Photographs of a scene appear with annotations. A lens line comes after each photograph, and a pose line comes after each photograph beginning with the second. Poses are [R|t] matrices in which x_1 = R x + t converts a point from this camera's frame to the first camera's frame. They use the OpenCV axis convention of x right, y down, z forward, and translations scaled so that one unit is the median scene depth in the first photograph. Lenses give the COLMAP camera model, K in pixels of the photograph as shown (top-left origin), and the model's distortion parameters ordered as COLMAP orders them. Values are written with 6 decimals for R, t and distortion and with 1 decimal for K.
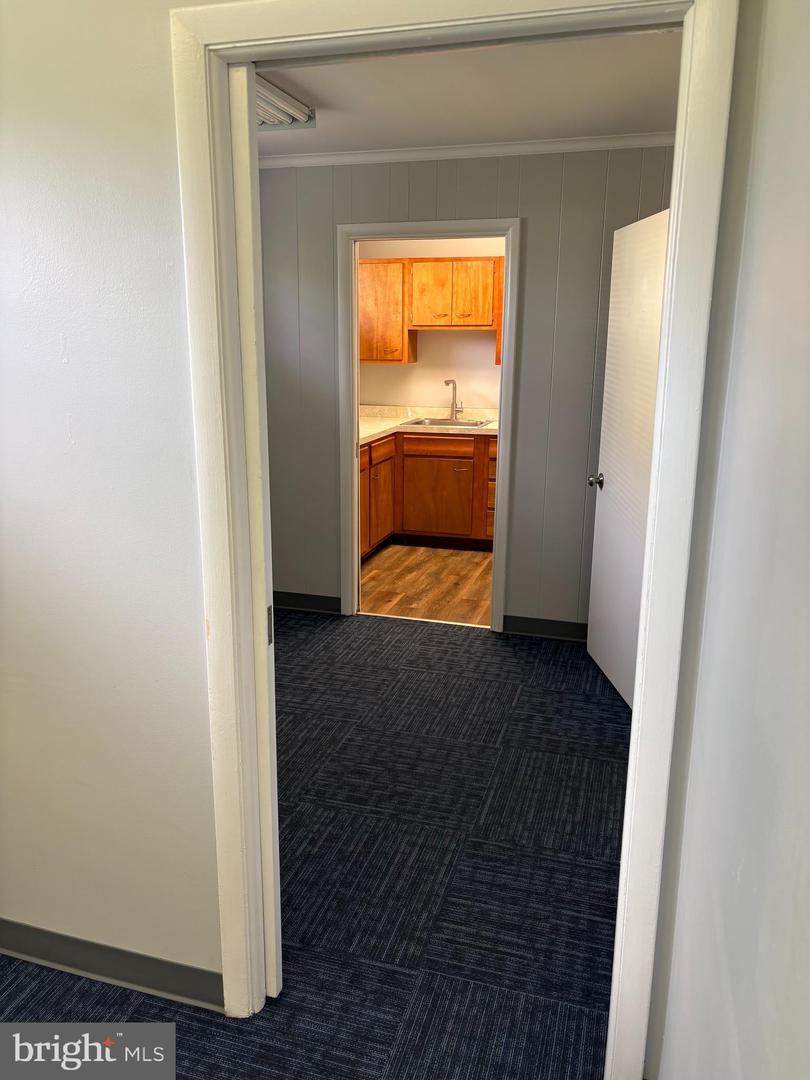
lens RADIAL K [[815.8, 0, 402.0], [0, 815.8, 548.0], [0, 0, 1]] dist [0.034444, -0.005399]
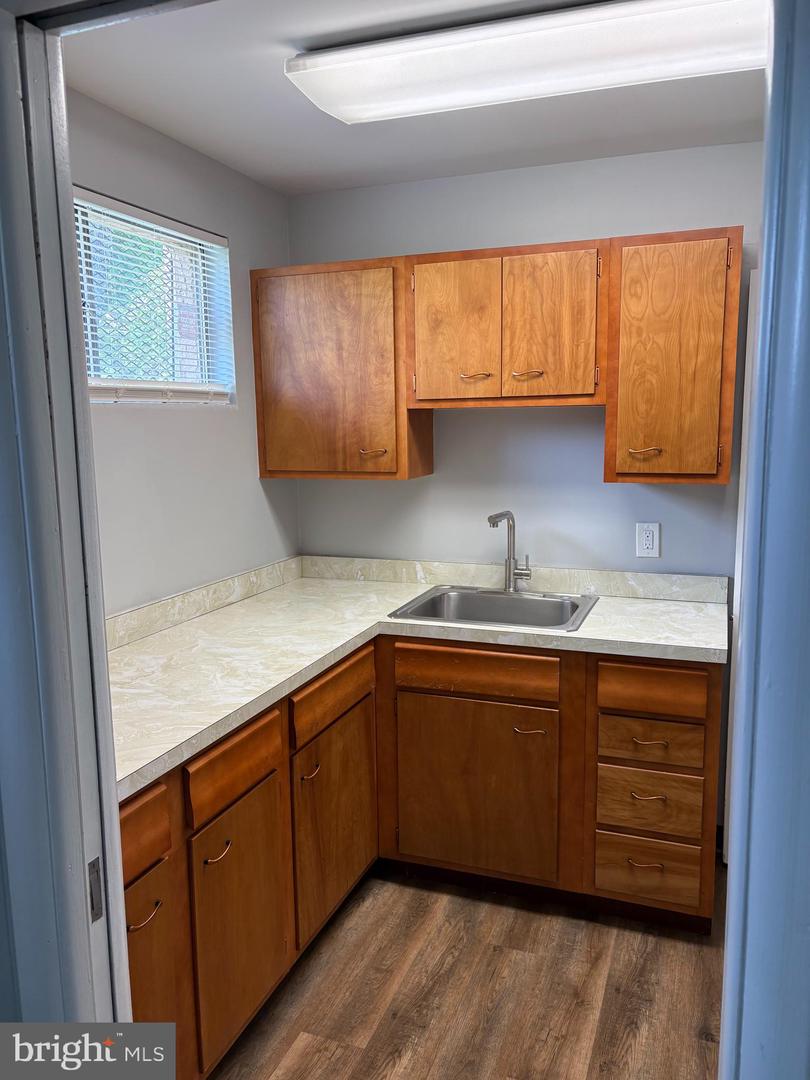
lens RADIAL K [[815.8, 0, 404.7], [0, 815.8, 535.2], [0, 0, 1]] dist [0.034444, -0.005399]
pose [[0.997071, -0.009307, -0.075916, 0.040821], [0.000297, 0.993033, -0.117836, -0.143817], [0.076484, 0.117469, 0.990127, 0.559513]]
